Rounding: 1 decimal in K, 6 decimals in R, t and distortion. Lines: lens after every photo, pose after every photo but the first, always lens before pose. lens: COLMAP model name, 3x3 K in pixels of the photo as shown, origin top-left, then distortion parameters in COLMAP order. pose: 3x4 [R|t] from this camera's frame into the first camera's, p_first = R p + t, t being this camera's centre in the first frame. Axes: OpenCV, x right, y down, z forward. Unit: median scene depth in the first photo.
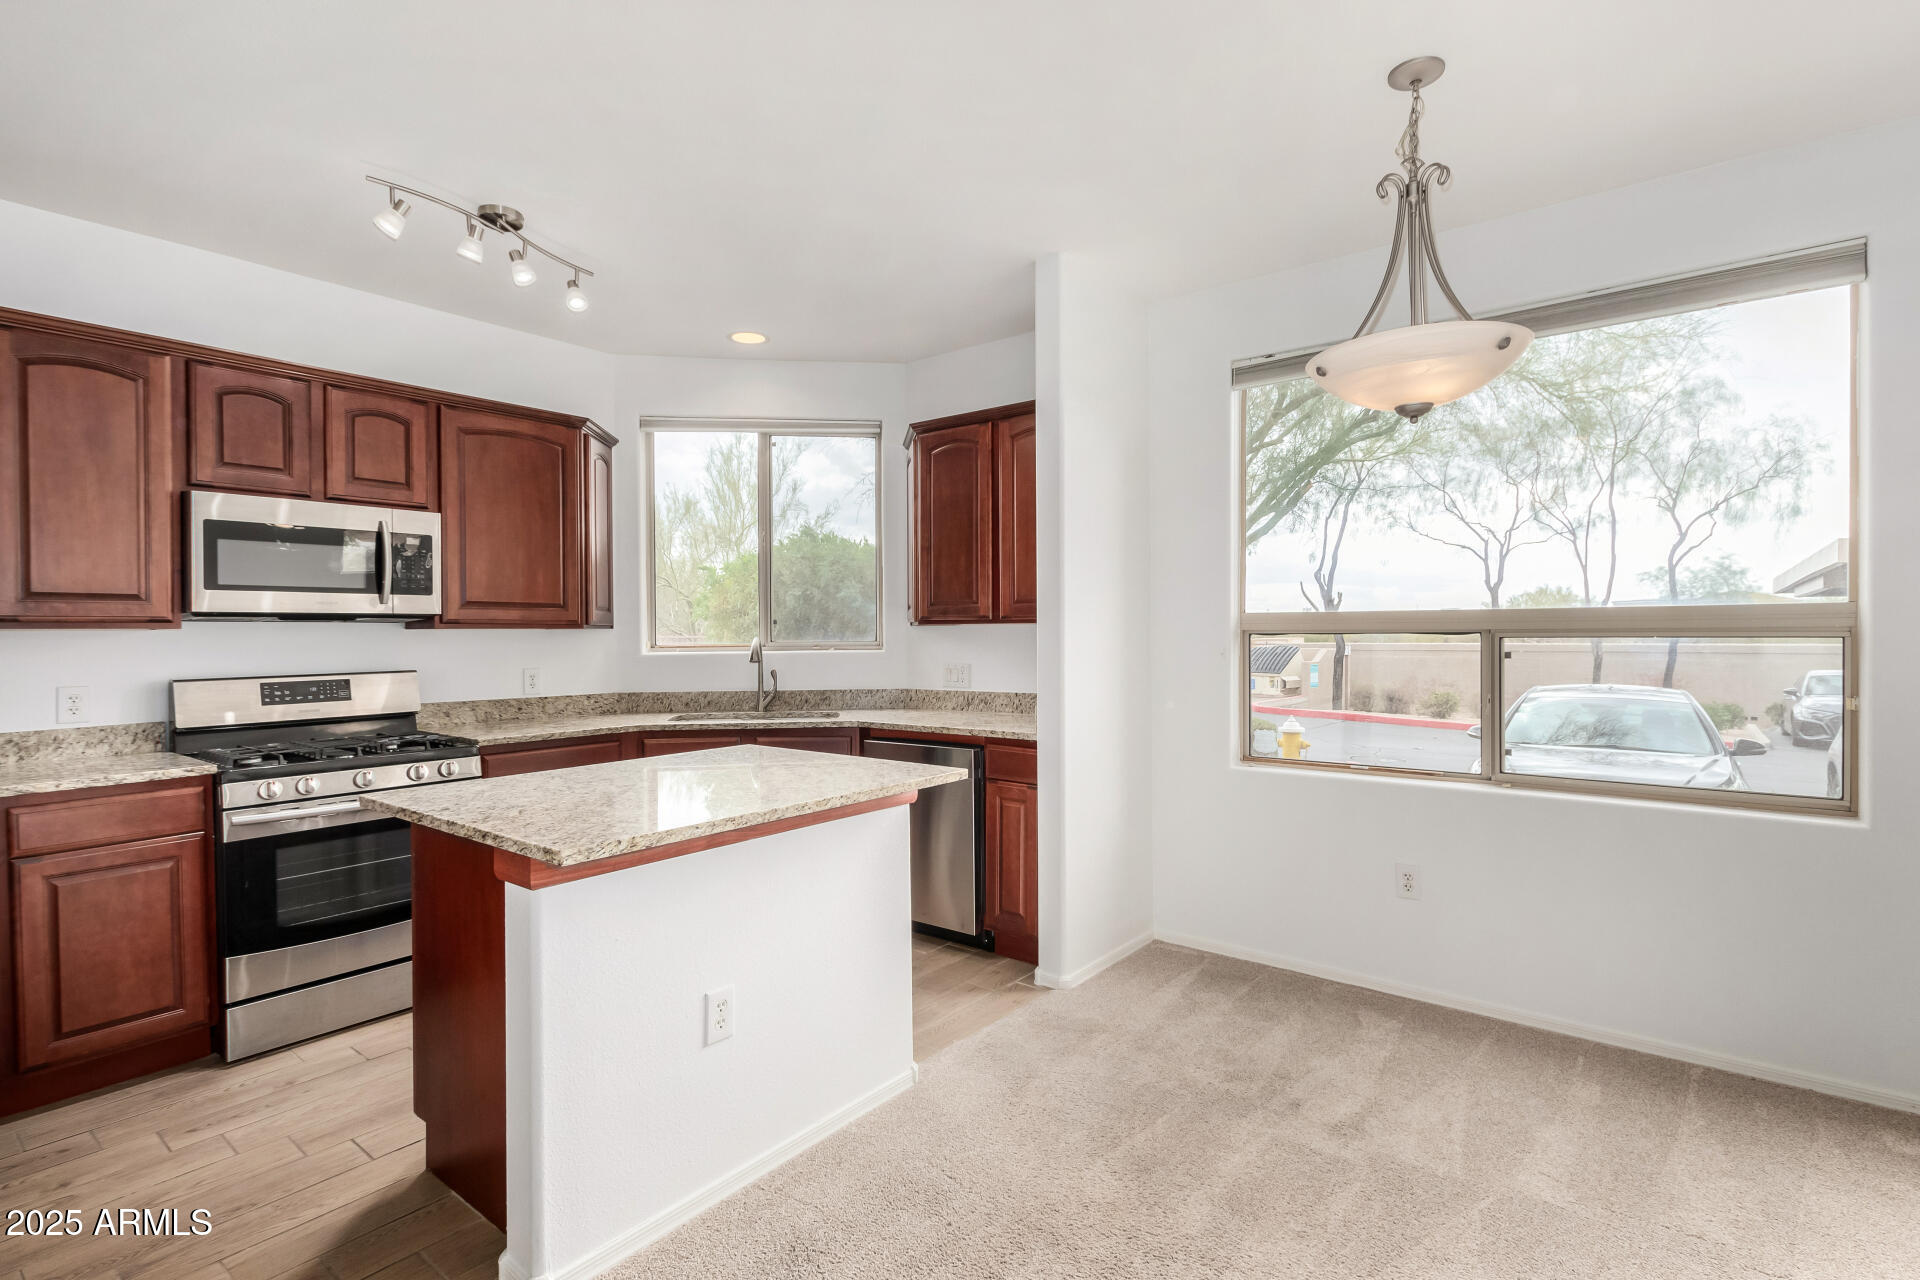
lens RADIAL K [[903.4, 0, 967.0], [0, 903.4, 653.6], [0, 0, 1]] dist [0.000940, -0.000081]
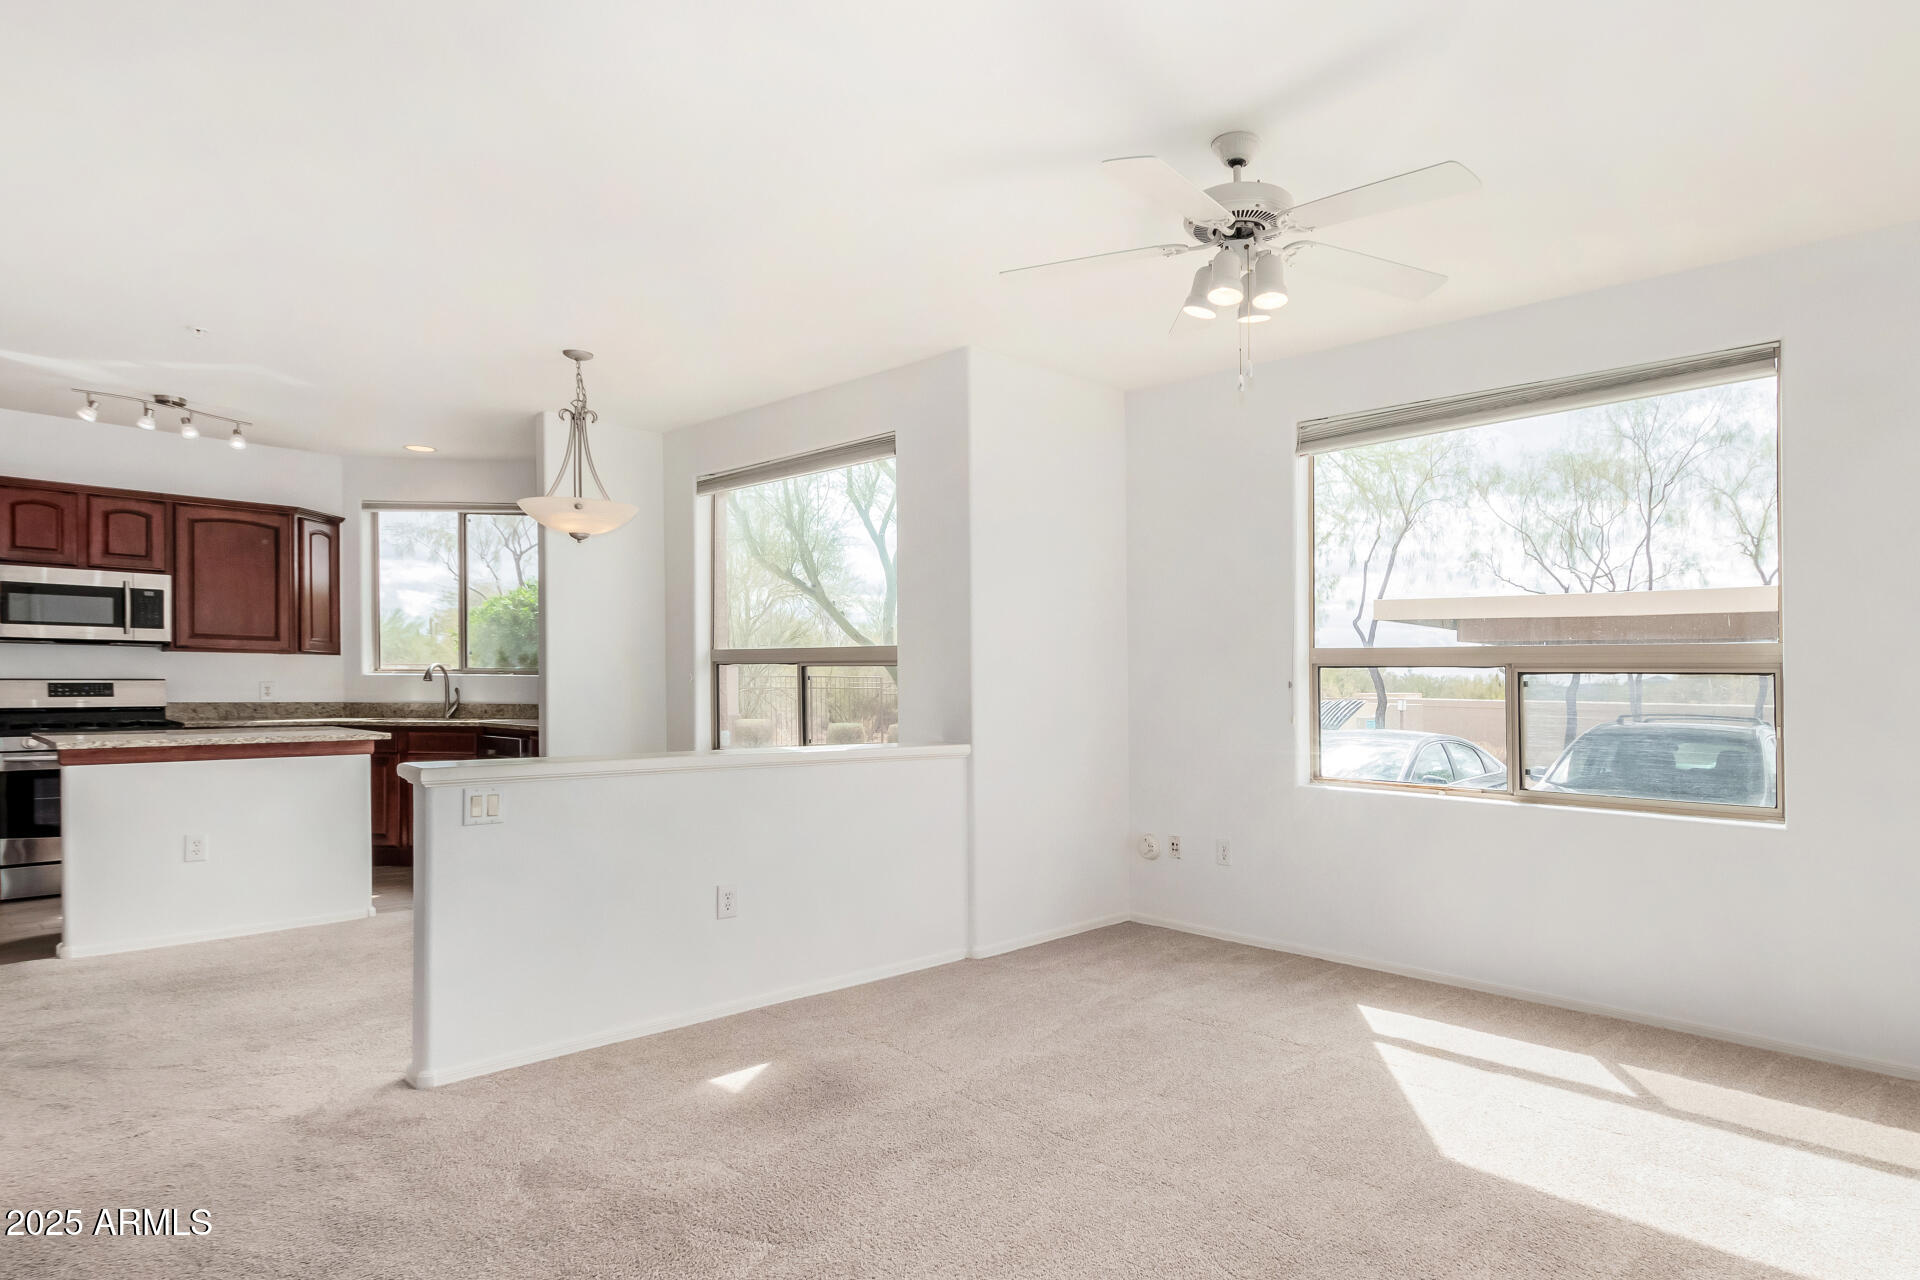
lens RADIAL K [[1059.4, 0, 1077.4], [0, 1059.4, 730.6], [0, 0, 1]] dist [0.002582, -0.001310]
pose [[0.999097, 0.018835, -0.038095, 1.056927], [-0.018047, 0.999618, 0.020914, 0.043300], [0.038474, -0.020207, 0.999055, -0.763106]]
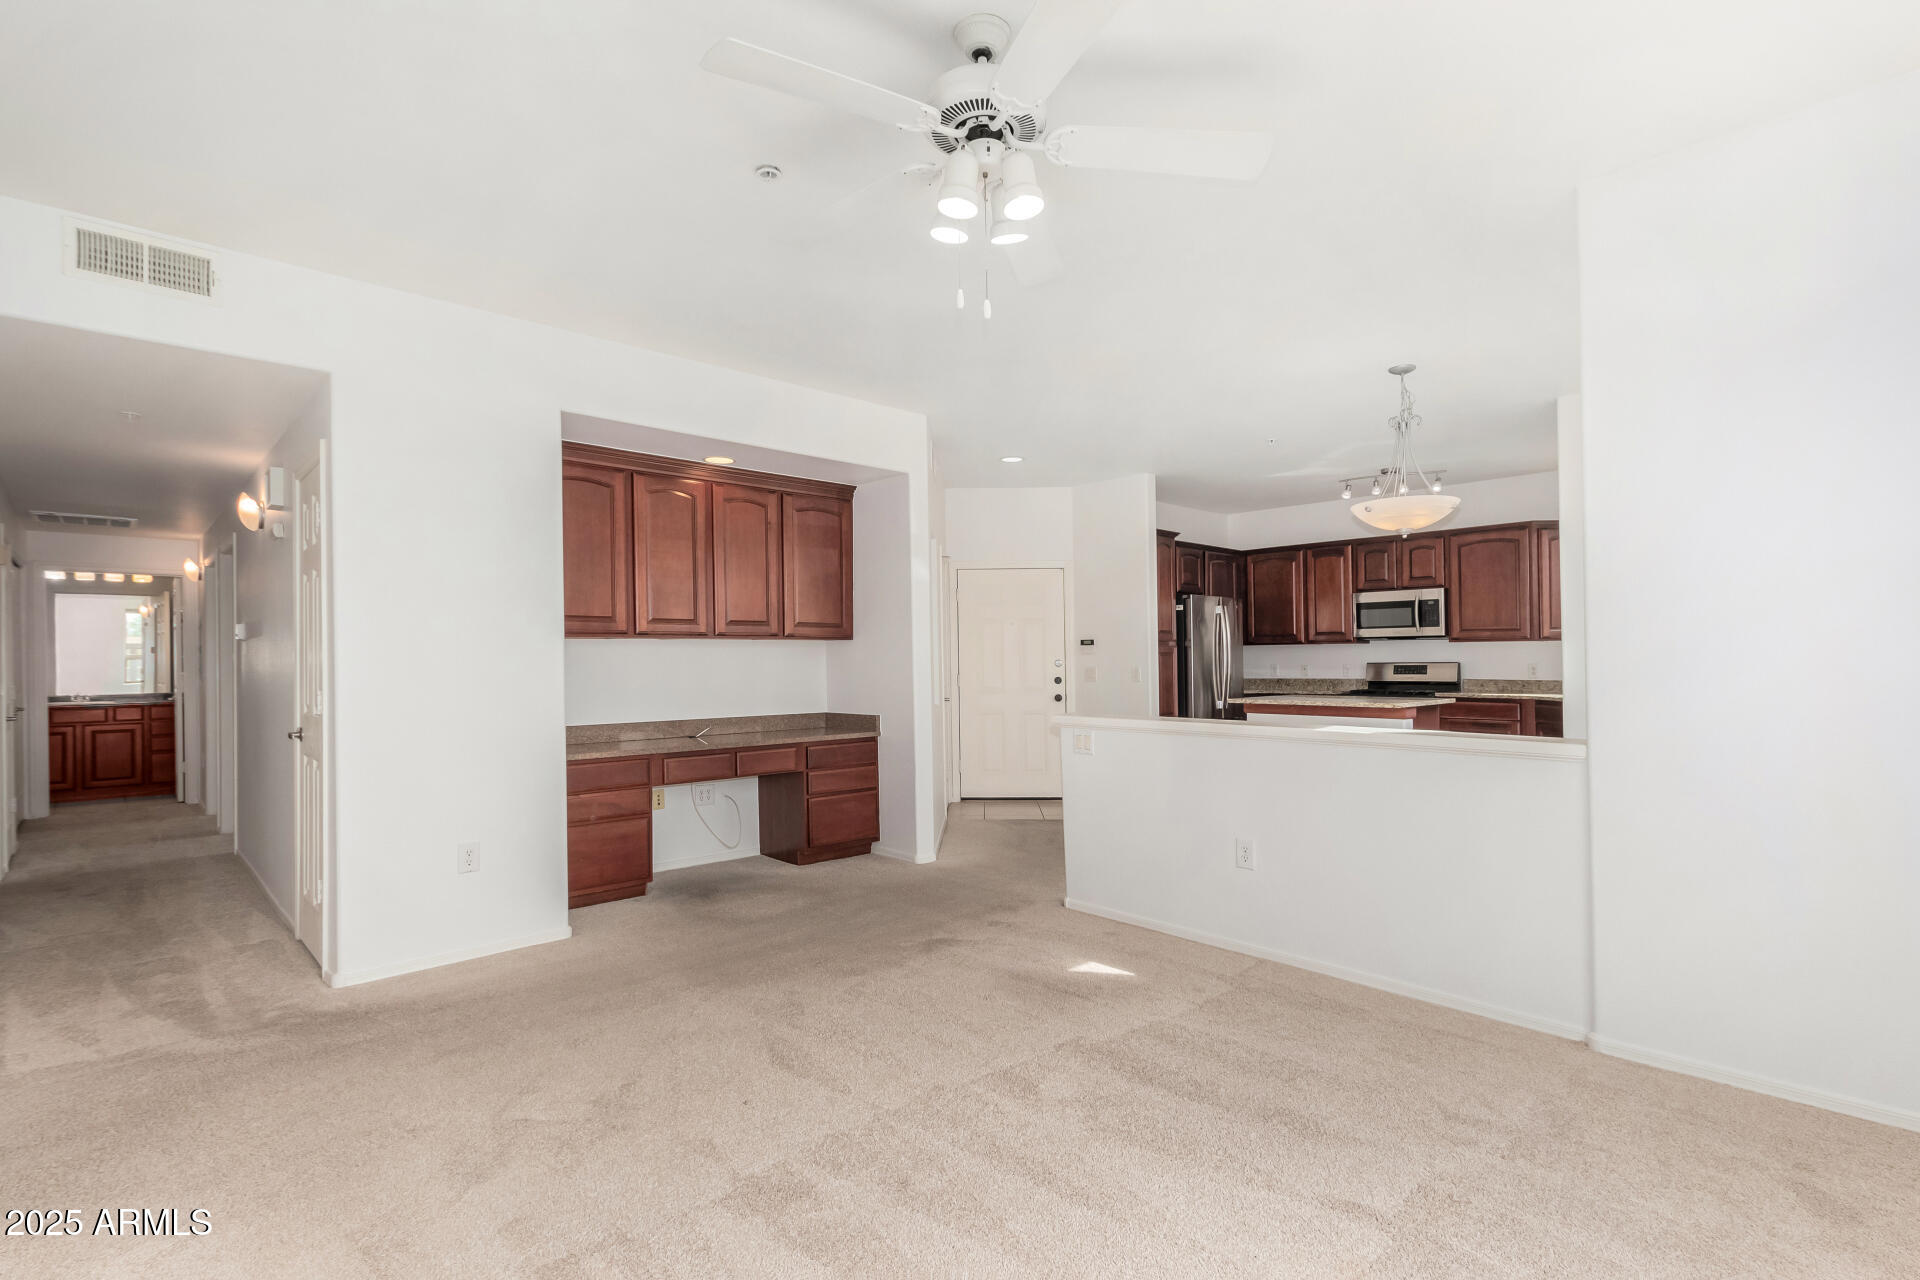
lens RADIAL K [[936.4, 0, 940.0], [0, 936.4, 651.4], [0, 0, 1]] dist [-0.002242, -0.000406]
pose [[-0.171140, -0.003294, -0.985241, 1.852388], [-0.020014, 0.999800, 0.000134, 0.018572], [0.985043, 0.019742, -0.171172, 0.217741]]
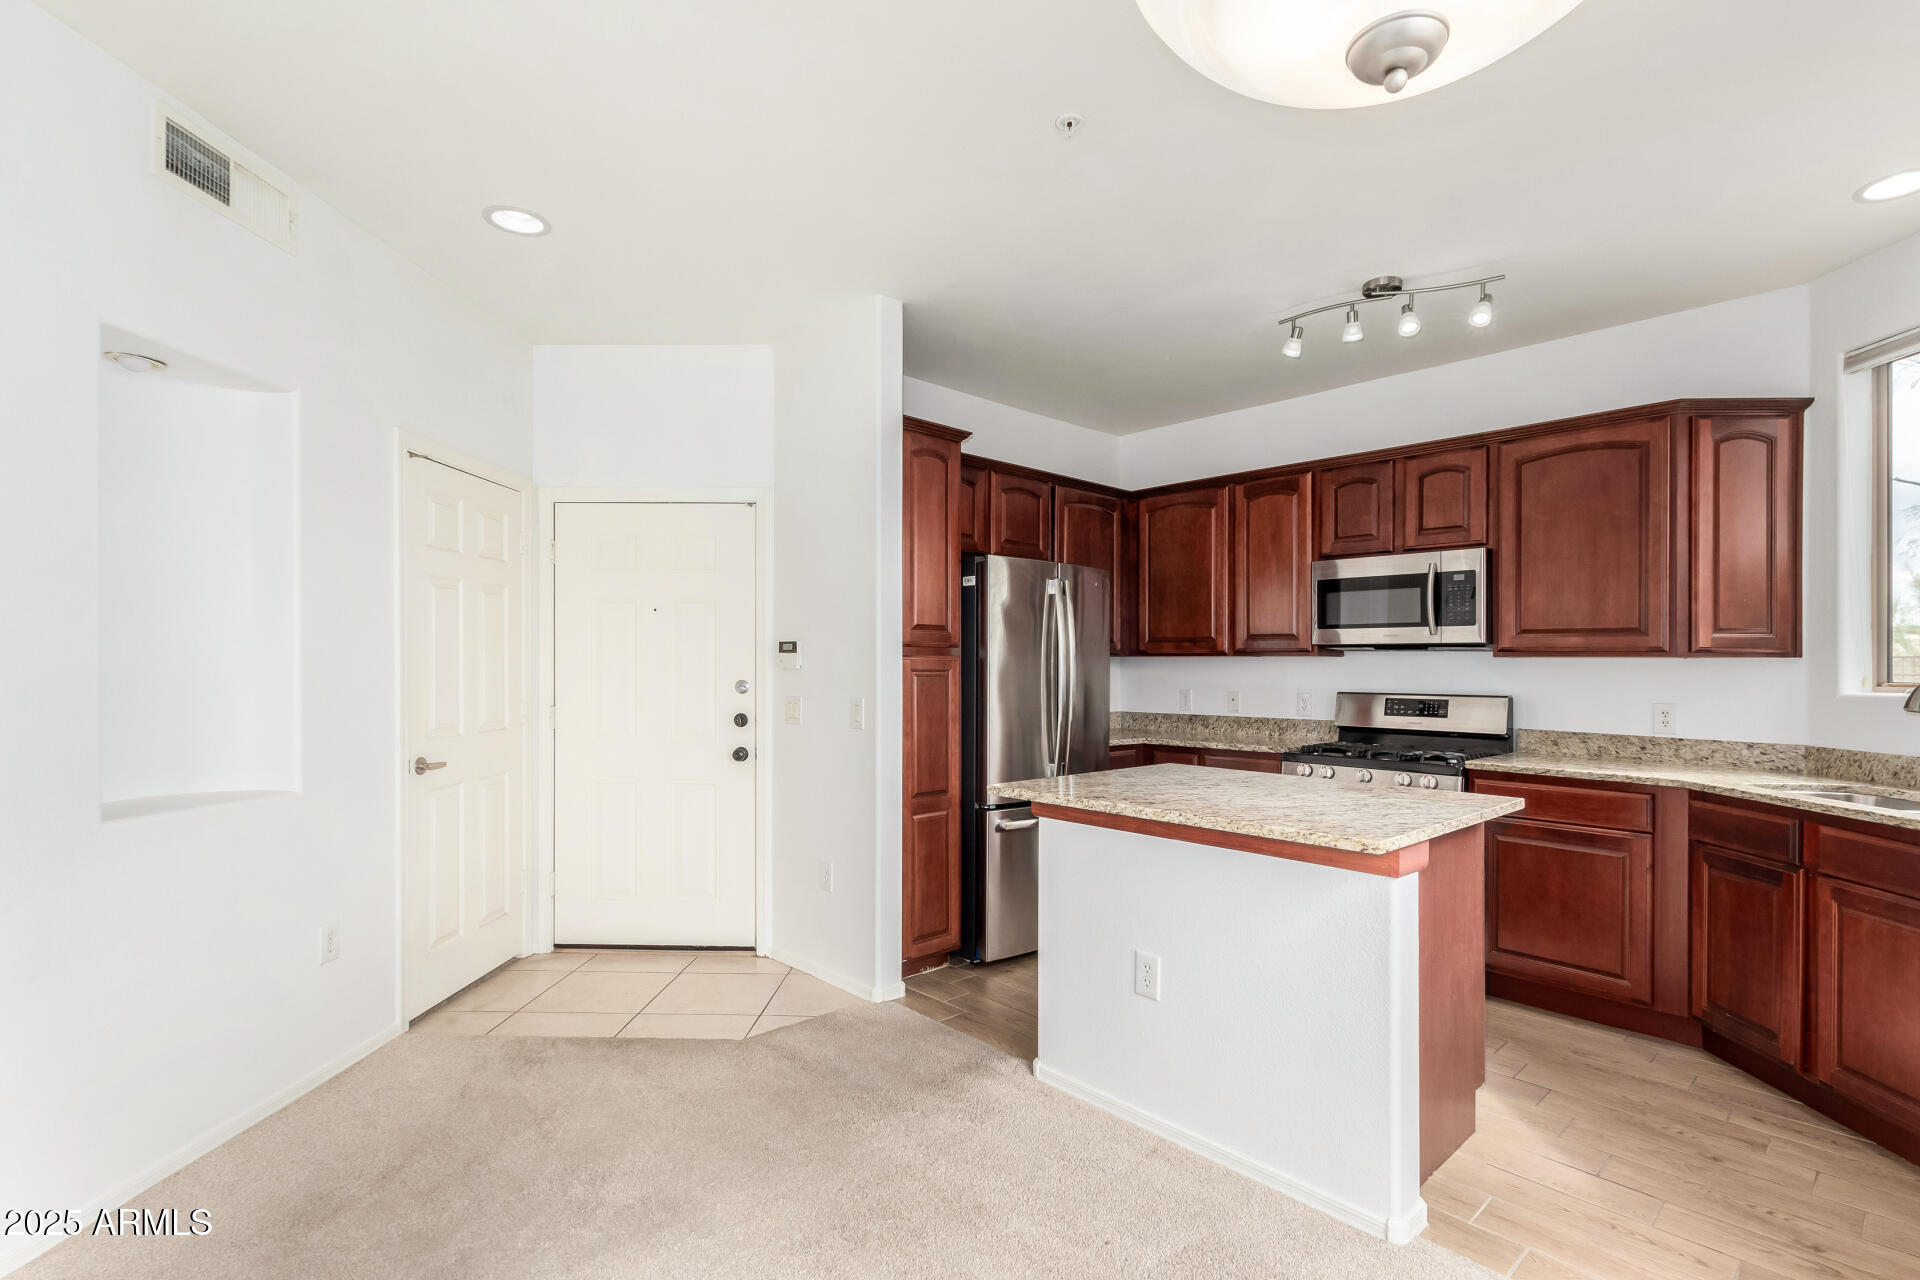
lens RADIAL K [[917.6, 0, 985.2], [0, 917.6, 666.3], [0, 0, 1]] dist [0.002473, 0.000102]
pose [[-0.150343, 0.008084, -0.988601, 0.590901], [-0.033052, 0.999366, 0.013198, -0.011154], [0.988081, 0.034660, -0.149981, 0.605847]]
